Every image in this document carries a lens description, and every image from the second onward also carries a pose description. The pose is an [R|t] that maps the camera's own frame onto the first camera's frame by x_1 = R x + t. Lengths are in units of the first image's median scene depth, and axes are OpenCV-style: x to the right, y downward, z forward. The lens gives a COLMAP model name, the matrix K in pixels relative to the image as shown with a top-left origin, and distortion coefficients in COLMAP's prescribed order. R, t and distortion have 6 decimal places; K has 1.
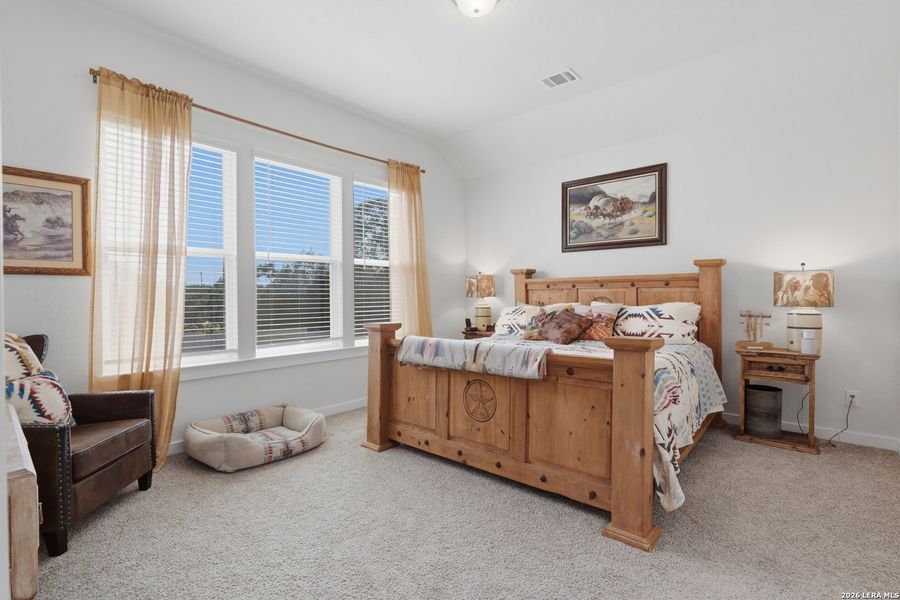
lens RADIAL K [[420.0, 0, 449.6], [0, 420.0, 296.5], [0, 0, 1]] dist [-0.013388, 0.005931]
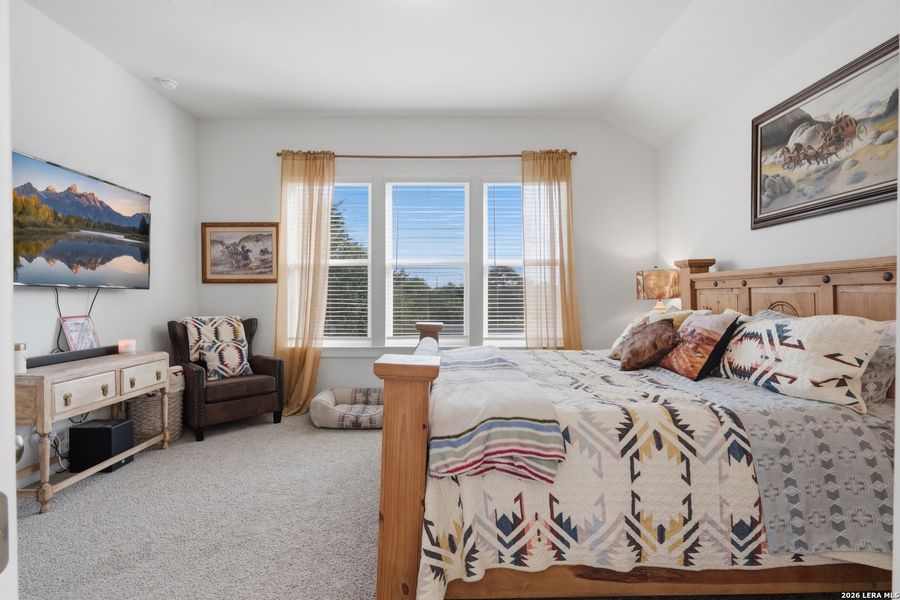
lens RADIAL K [[420.0, 0, 449.6], [0, 420.0, 296.5], [0, 0, 1]] dist [-0.013388, 0.005931]
pose [[0.662477, 0.007828, -0.749041, 0.505563], [-0.005215, 0.999969, 0.005839, -0.007112], [0.749064, 0.000038, 0.662498, 0.280897]]
